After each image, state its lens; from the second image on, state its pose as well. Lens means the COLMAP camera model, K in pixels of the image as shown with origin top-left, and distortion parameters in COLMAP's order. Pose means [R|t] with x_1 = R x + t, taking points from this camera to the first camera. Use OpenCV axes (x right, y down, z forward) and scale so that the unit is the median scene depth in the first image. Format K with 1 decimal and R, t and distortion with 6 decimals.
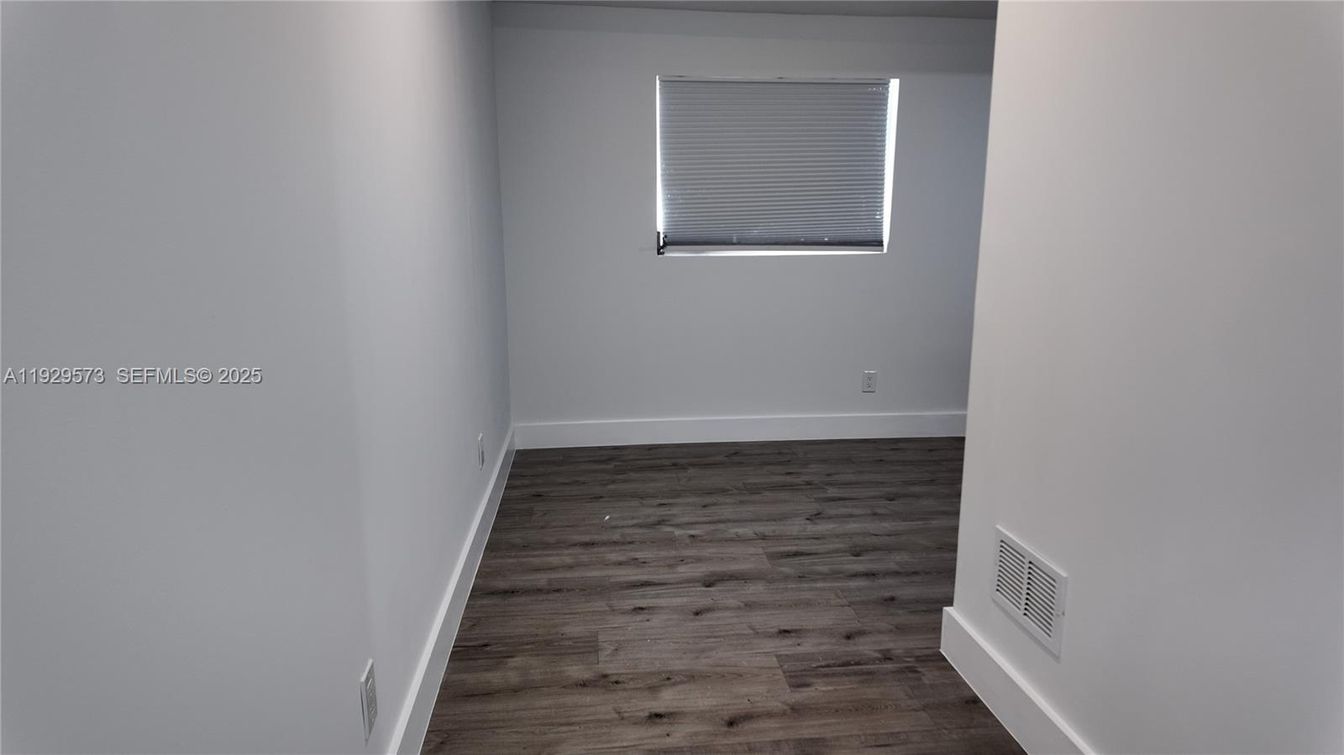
lens RADIAL K [[754.5, 0, 680.3], [0, 754.5, 375.4], [0, 0, 1]] dist [0.038732, -0.034754]
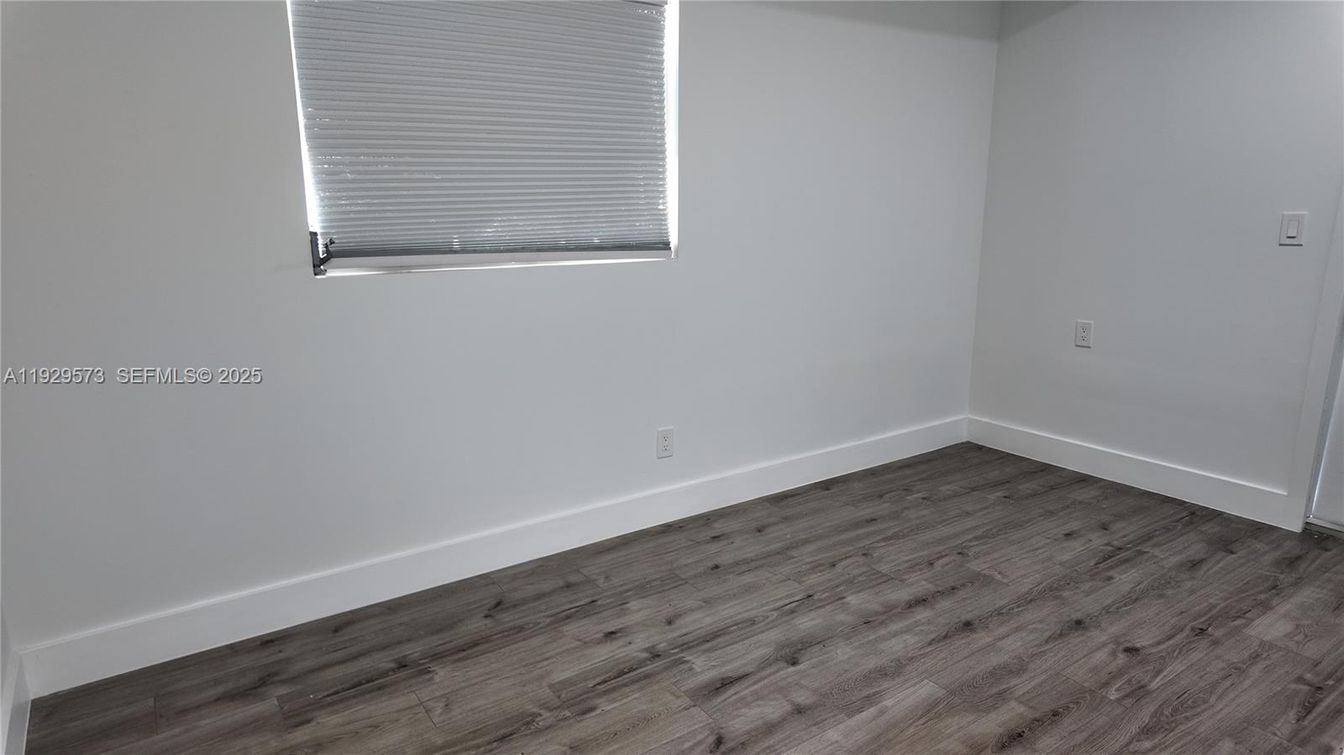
lens RADIAL K [[754.5, 0, 660.7], [0, 754.5, 376.4], [0, 0, 1]] dist [0.038732, -0.034754]
pose [[0.883779, -0.102874, 0.456455, -0.068546], [0.090866, 0.994694, 0.048248, -0.093149], [-0.458996, -0.001165, 0.888437, 0.410814]]
